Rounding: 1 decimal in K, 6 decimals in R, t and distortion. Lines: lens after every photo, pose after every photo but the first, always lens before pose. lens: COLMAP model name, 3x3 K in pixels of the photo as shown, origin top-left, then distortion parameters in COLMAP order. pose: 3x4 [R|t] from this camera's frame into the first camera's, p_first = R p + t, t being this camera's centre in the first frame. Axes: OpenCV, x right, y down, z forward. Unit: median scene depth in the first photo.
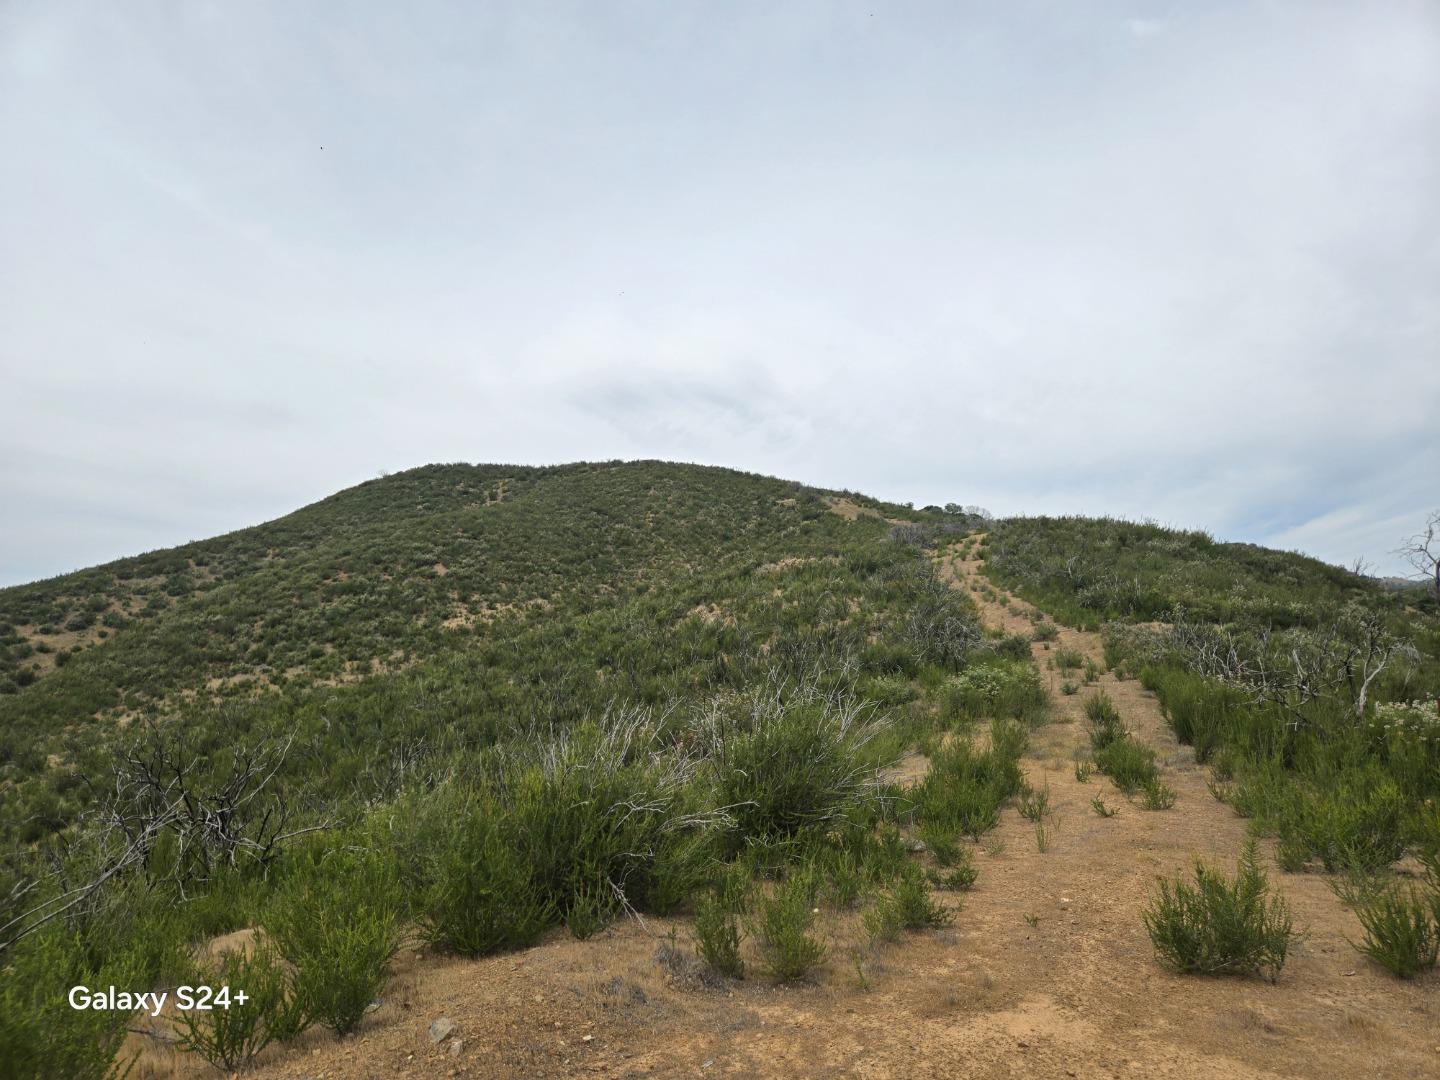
lens RADIAL K [[975.7, 0, 711.6], [0, 975.7, 541.9], [0, 0, 1]] dist [0.099187, -0.076469]
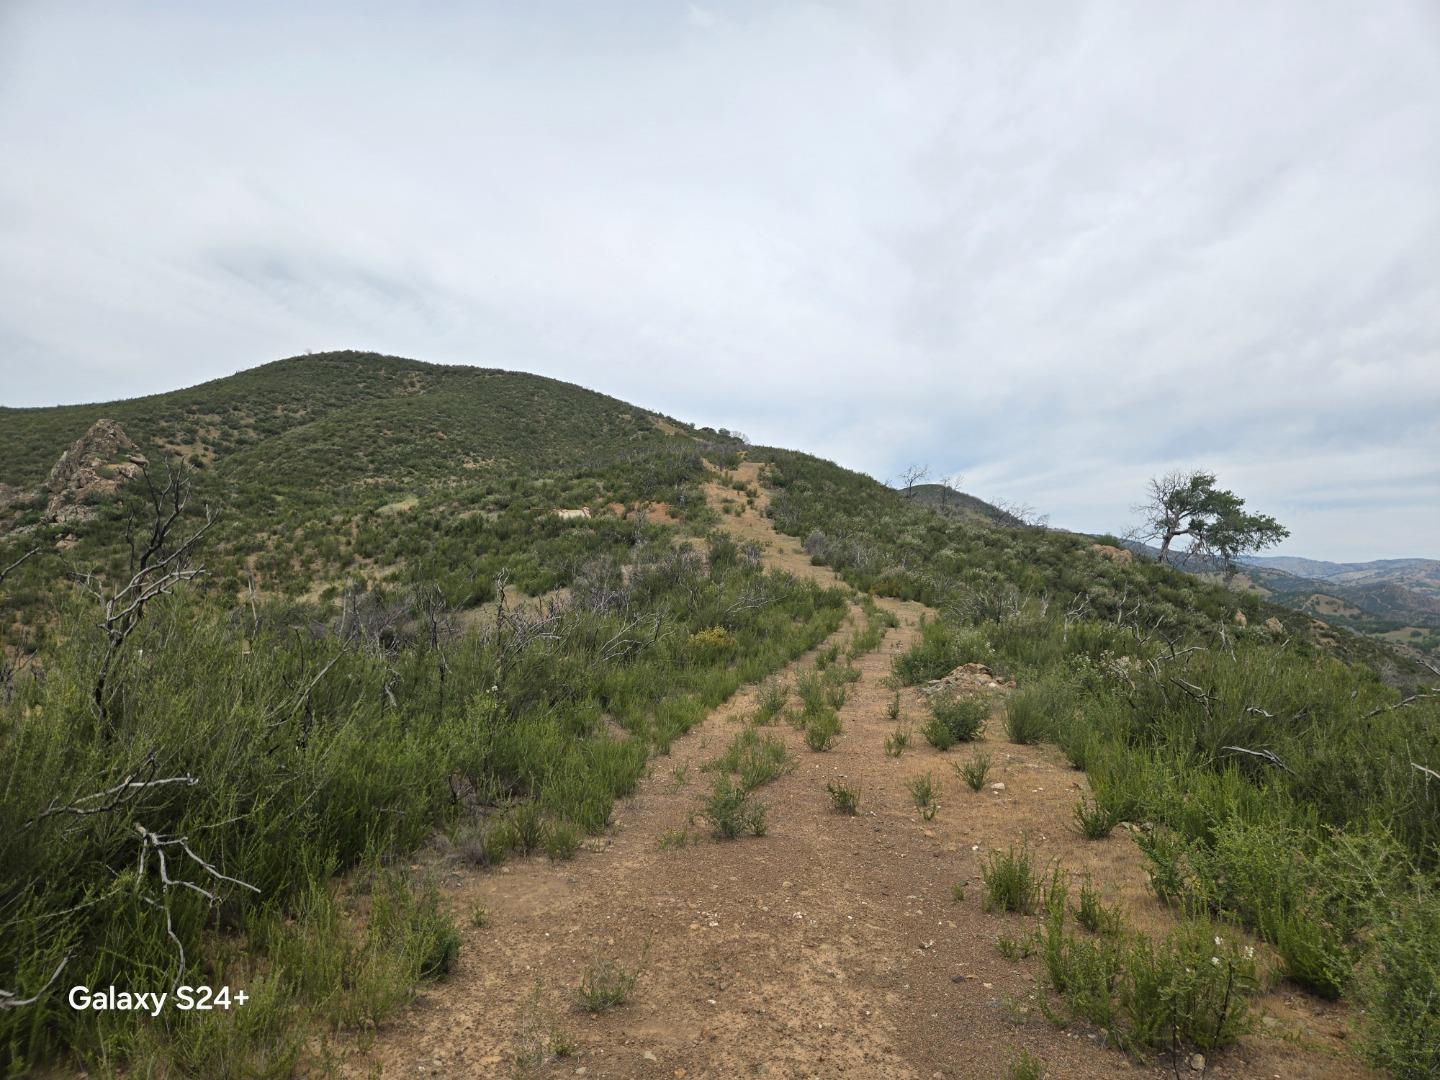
lens RADIAL K [[938.0, 0, 733.5], [0, 938.0, 545.9], [0, 0, 1]] dist [0.004180, -0.005329]
pose [[0.958144, 0.092062, 0.271082, -0.136498], [-0.120441, 0.988637, 0.089952, 0.006607], [-0.259721, -0.118836, 0.958344, -0.470563]]
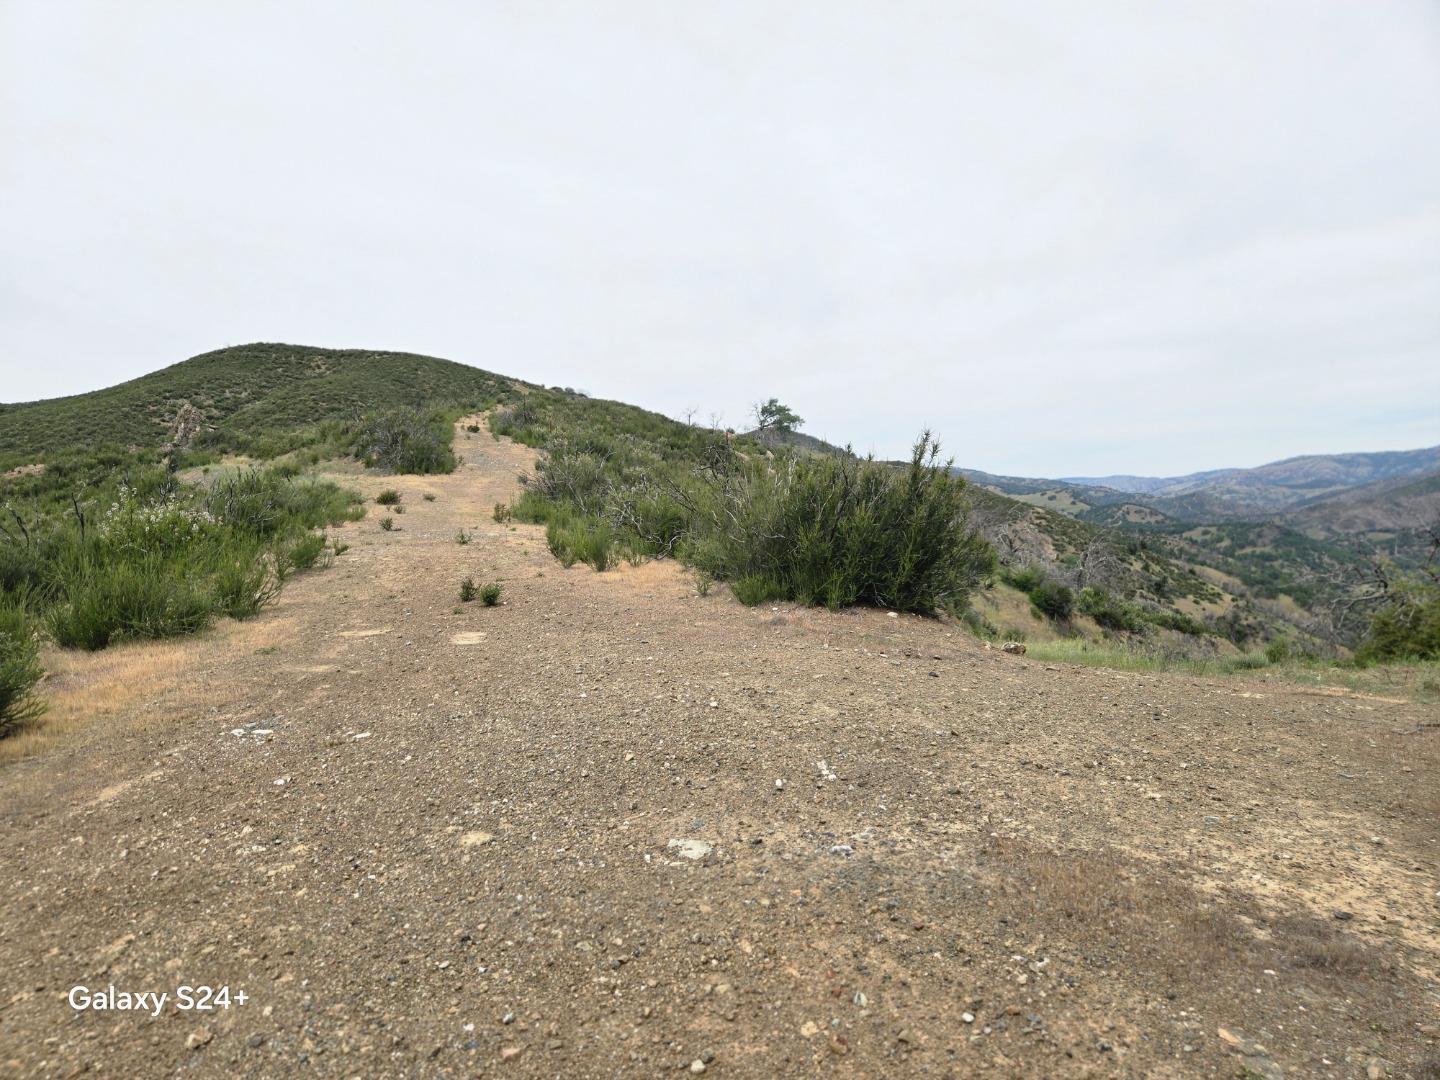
lens RADIAL K [[936.8, 0, 721.9], [0, 936.8, 539.4], [0, 0, 1]] dist [0.002990, -0.001855]
pose [[0.918530, 0.006532, 0.395297, -0.241813], [-0.059109, 0.990894, 0.120976, 0.017402], [-0.390907, -0.134486, 0.910552, -0.989049]]
